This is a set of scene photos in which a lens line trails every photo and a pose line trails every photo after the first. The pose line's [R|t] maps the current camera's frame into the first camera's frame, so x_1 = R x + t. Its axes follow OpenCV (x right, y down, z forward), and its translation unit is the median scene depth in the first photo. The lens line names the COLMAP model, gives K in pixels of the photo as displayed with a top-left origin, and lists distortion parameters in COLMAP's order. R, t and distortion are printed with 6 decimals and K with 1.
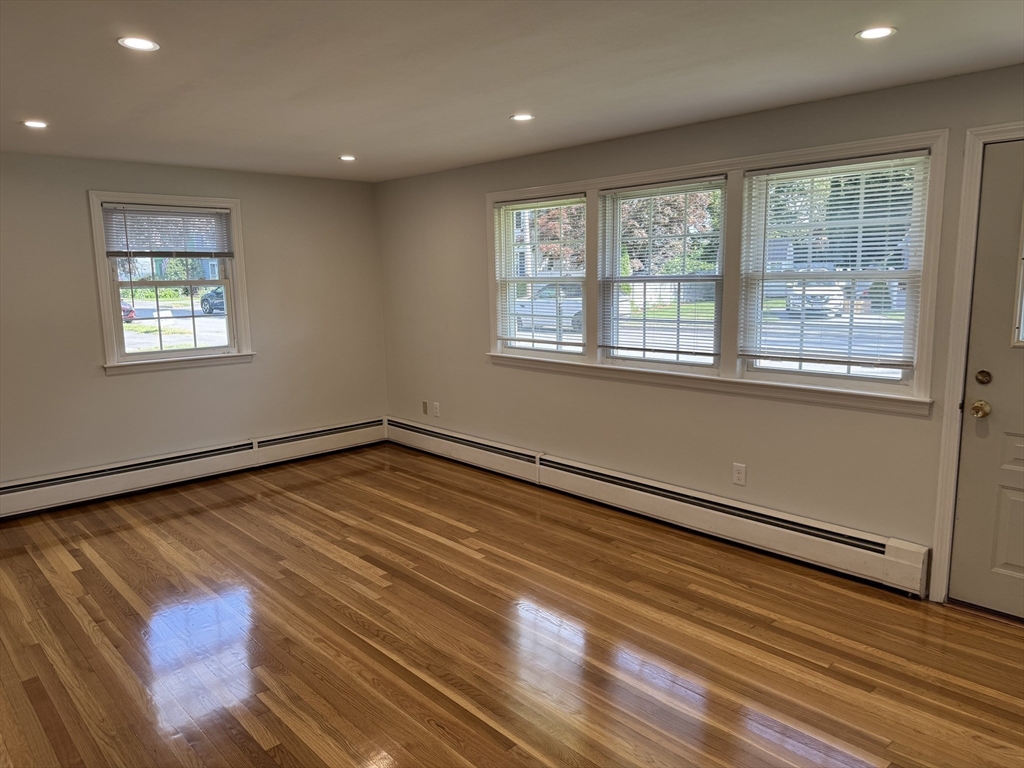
lens RADIAL K [[718.6, 0, 516.4], [0, 718.6, 380.8], [0, 0, 1]] dist [0.048409, -0.050862]
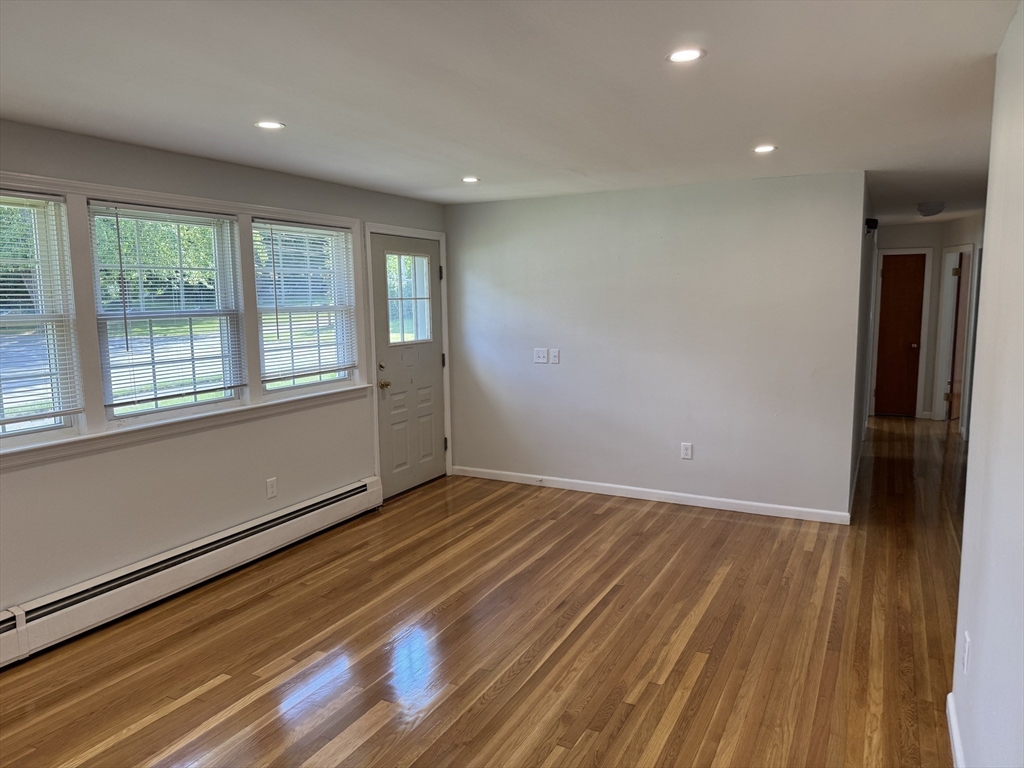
lens RADIAL K [[718.6, 0, 509.7], [0, 718.6, 387.1], [0, 0, 1]] dist [0.048409, -0.050862]
pose [[-0.342798, -0.095885, 0.934503, -0.976194], [0.159608, 0.974369, 0.158524, -0.162173], [-0.925751, 0.203496, -0.318708, 1.146019]]
